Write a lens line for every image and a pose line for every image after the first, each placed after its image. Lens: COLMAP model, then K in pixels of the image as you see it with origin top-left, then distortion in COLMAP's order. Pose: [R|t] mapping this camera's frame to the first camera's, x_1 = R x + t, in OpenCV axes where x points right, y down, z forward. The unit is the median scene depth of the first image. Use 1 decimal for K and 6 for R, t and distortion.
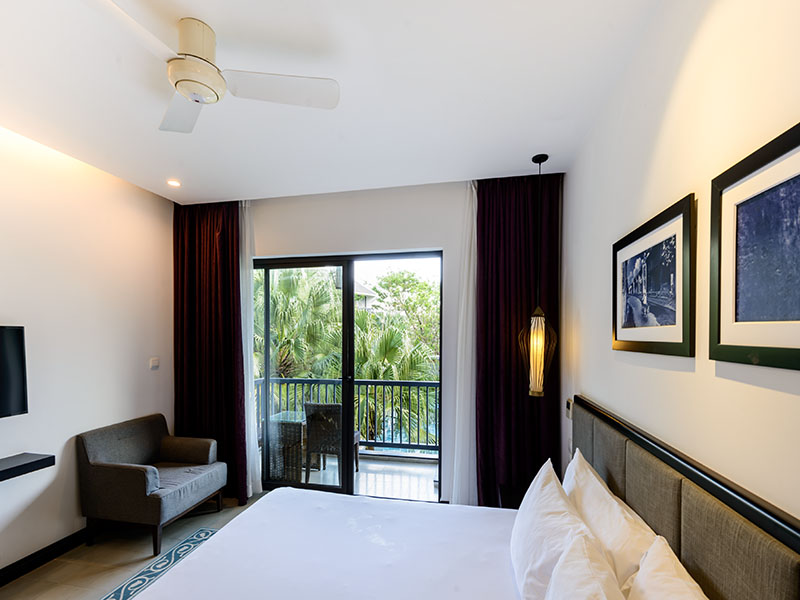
lens RADIAL K [[364.6, 0, 415.6], [0, 364.6, 335.8], [0, 0, 1]] dist [0.011250, -0.000230]
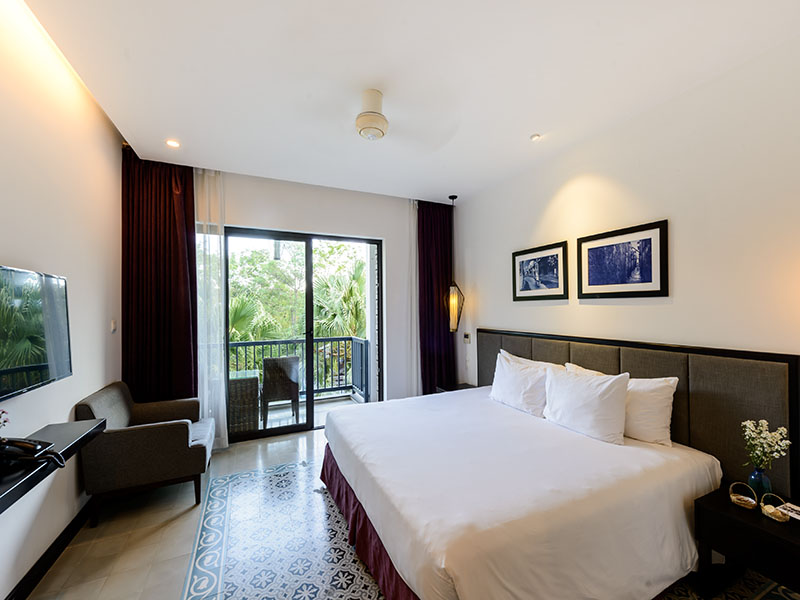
lens RADIAL K [[313.7, 0, 419.8], [0, 313.7, 302.3], [0, 0, 1]] dist [0.011247, 0.000471]
pose [[0.796702, 0.001135, 0.604371, -1.019648], [0.012783, 0.999743, -0.018729, 0.072208], [-0.604237, 0.022647, 0.796483, -0.144268]]
